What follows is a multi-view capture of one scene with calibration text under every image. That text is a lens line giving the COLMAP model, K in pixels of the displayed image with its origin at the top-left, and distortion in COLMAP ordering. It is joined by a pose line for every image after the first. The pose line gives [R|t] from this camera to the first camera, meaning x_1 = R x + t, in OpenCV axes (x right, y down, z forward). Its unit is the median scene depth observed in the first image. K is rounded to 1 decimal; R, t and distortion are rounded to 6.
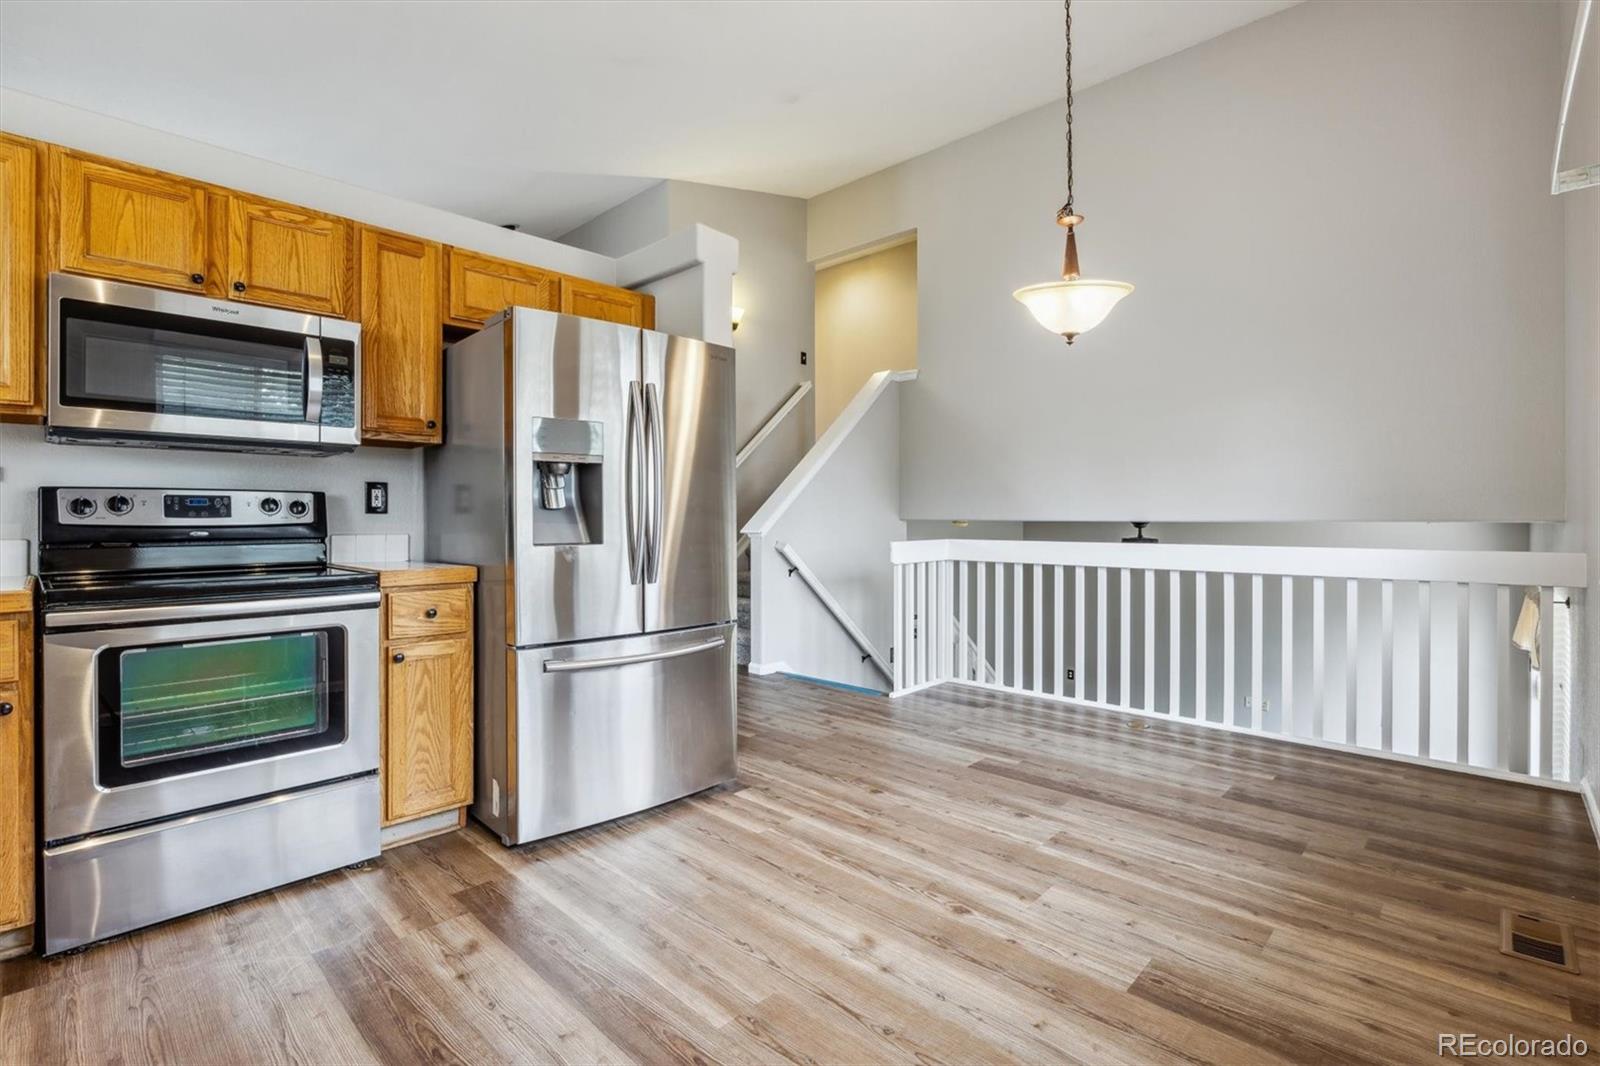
lens RADIAL K [[722.2, 0, 794.5], [0, 722.2, 527.1], [0, 0, 1]] dist [-0.017838, 0.000185]
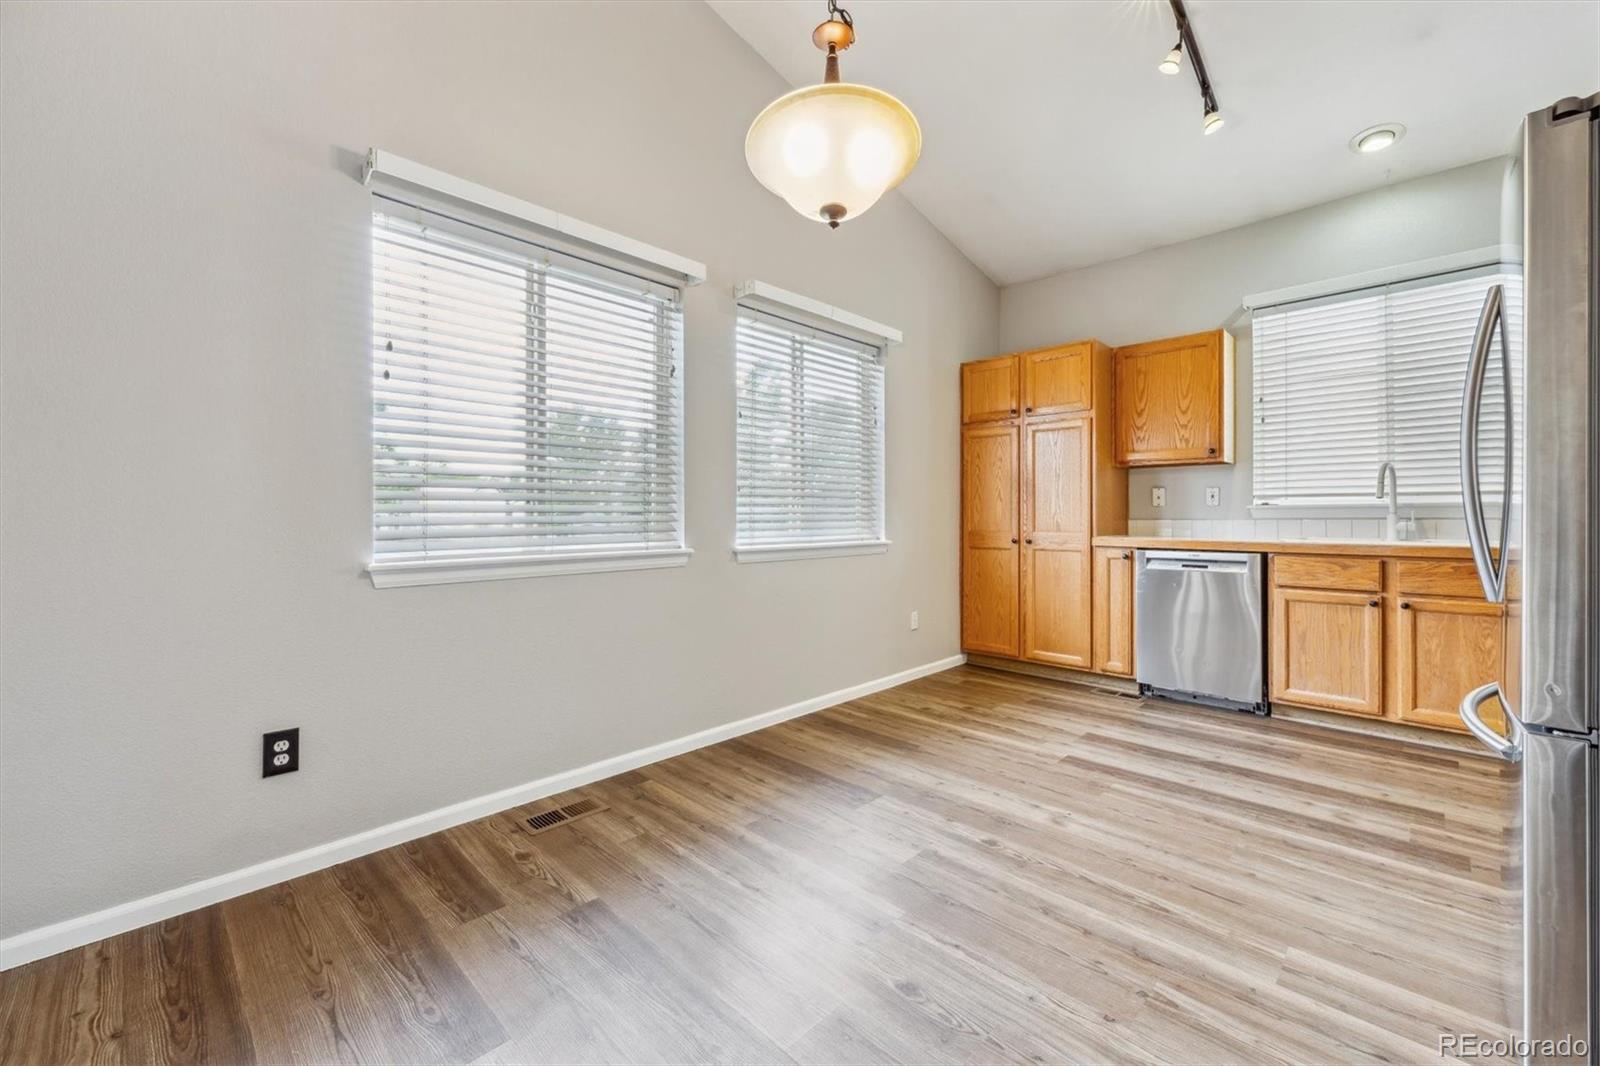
lens RADIAL K [[648.8, 0, 804.0], [0, 648.8, 516.6], [0, 0, 1]] dist [0.003399, -0.000332]
pose [[-0.999993, 0.002425, -0.002789, 0.474241], [0.002378, 0.999860, 0.016571, -0.011140], [0.002829, 0.016565, -0.999859, 1.809686]]
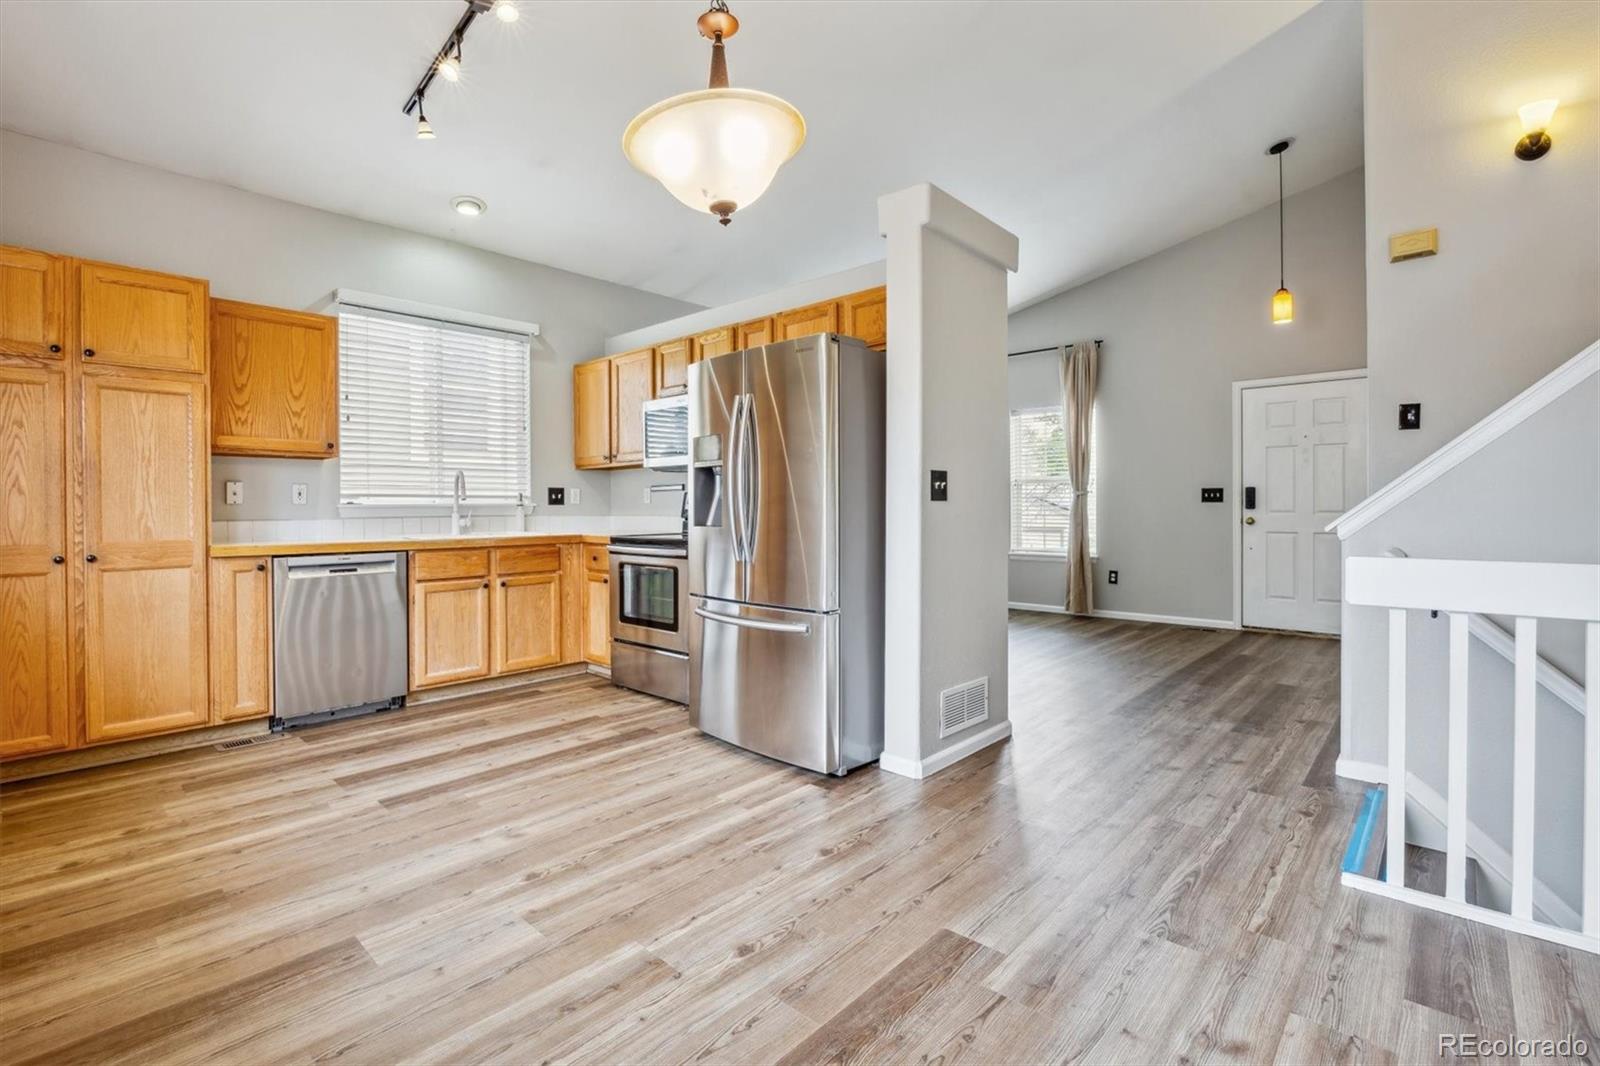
lens RADIAL K [[722.2, 0, 787.4], [0, 722.2, 509.7], [0, 0, 1]] dist [-0.017838, 0.000185]
pose [[0.025504, 0.005770, -0.999658, 1.155735], [-0.012099, 0.999912, 0.005463, -0.019441], [0.999602, 0.011956, 0.025571, 1.192249]]
